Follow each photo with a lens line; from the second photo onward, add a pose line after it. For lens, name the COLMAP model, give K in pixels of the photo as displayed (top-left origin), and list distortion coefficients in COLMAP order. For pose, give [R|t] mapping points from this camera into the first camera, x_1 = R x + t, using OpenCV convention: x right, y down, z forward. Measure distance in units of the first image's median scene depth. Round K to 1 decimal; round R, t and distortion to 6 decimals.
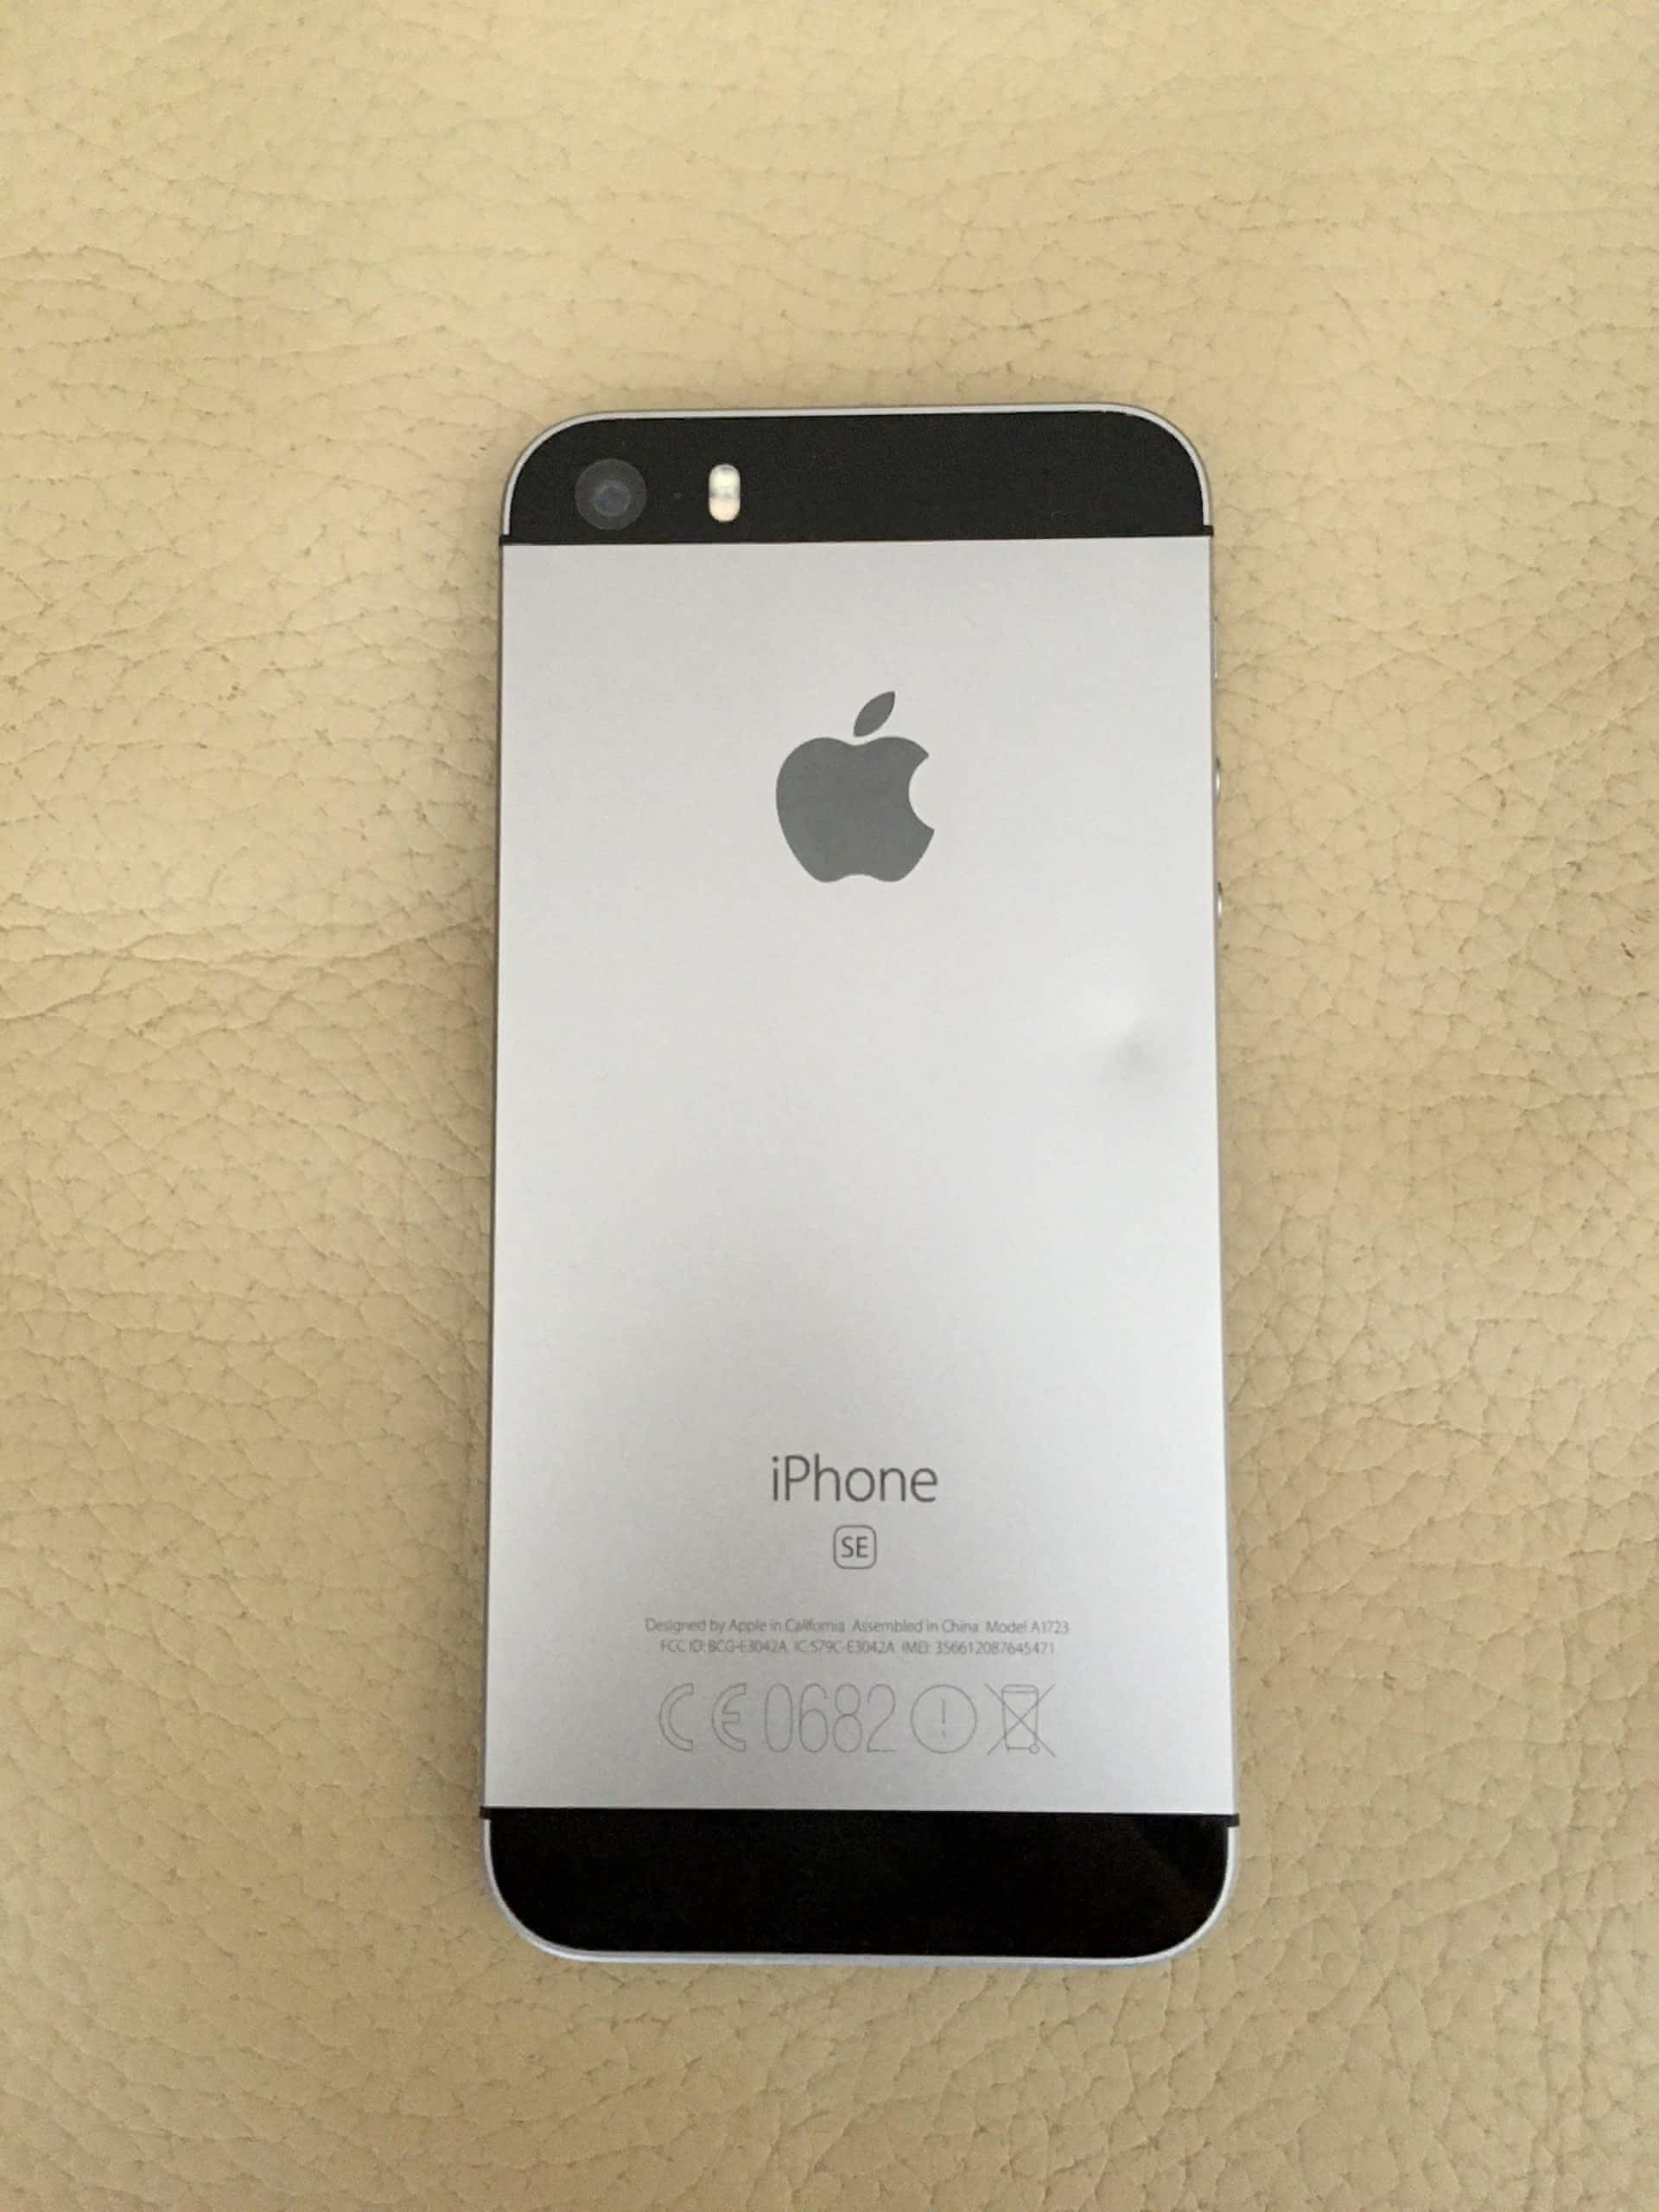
lens RADIAL K [[1879.7, 0, 829.5], [0, 1879.7, 1106.0], [0, 0, 1]] dist [0.036987, -0.097138]
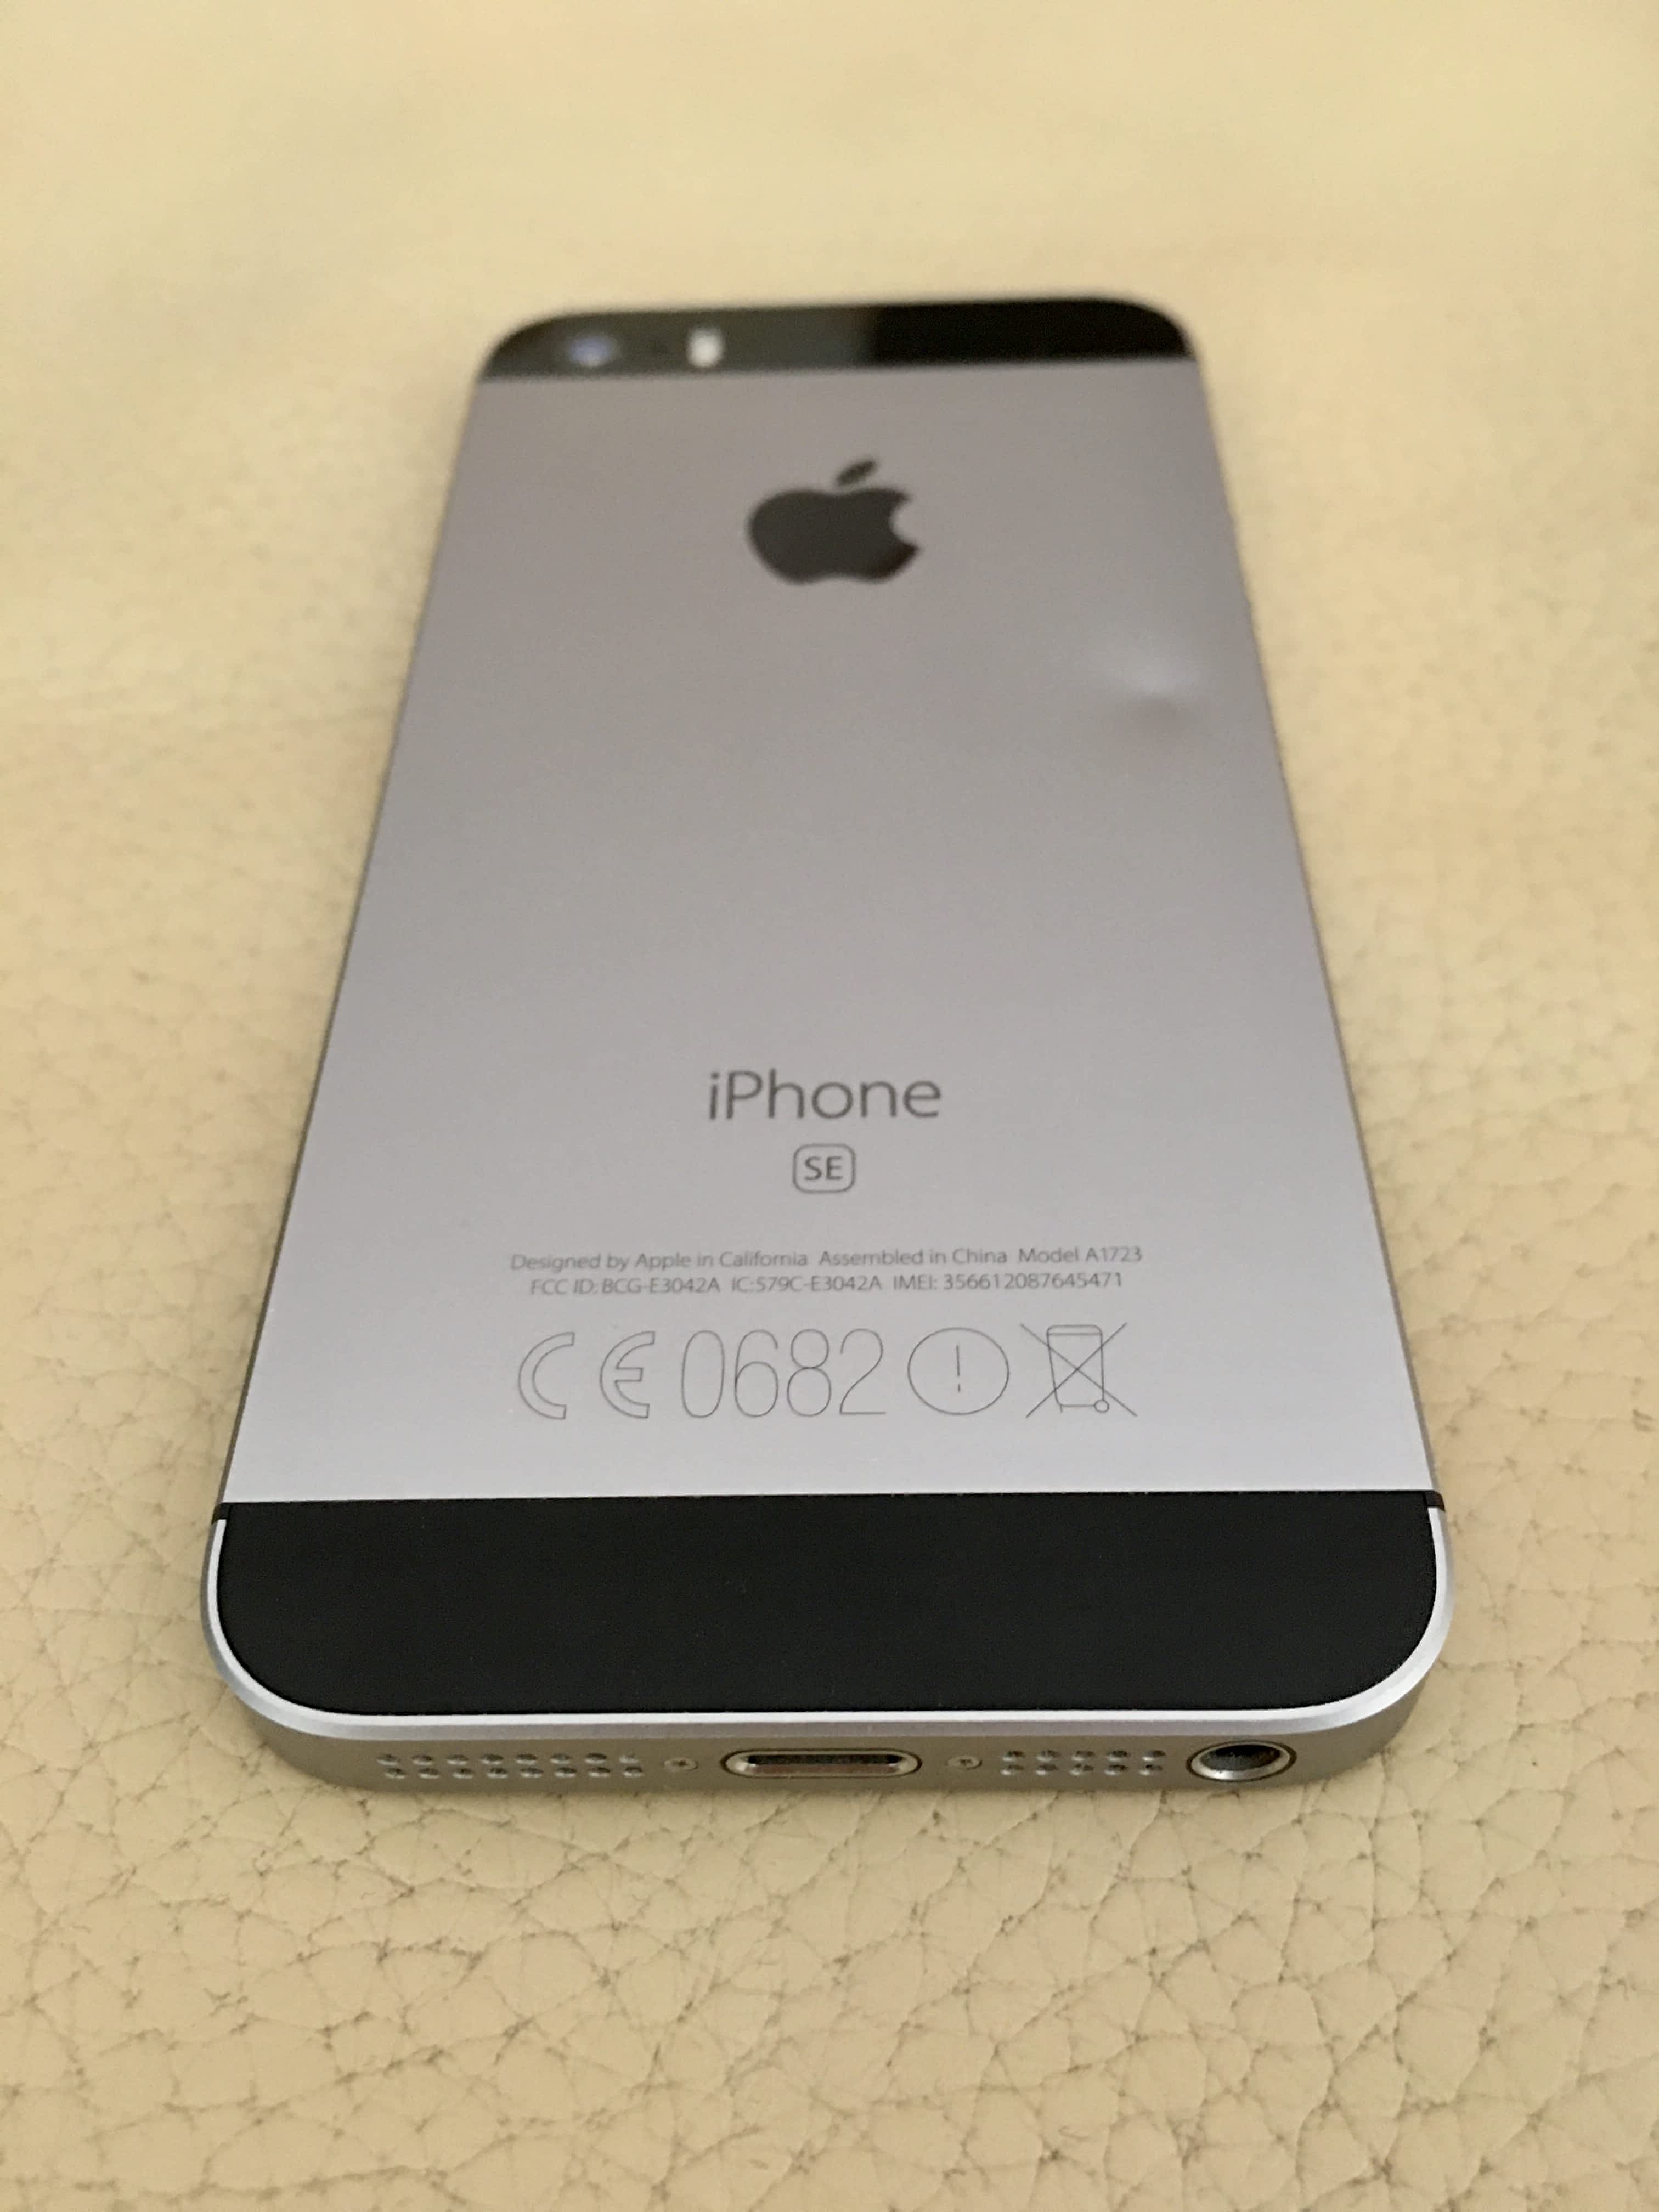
lens RADIAL K [[1938.9, 0, 819.4], [0, 1938.9, 1110.4], [0, 0, 1]] dist [0.042808, -0.133967]
pose [[0.999916, 0.010727, -0.007335, 0.016378], [-0.012994, 0.832490, -0.553887, 0.597758], [0.000165, 0.553936, 0.832559, 0.384515]]
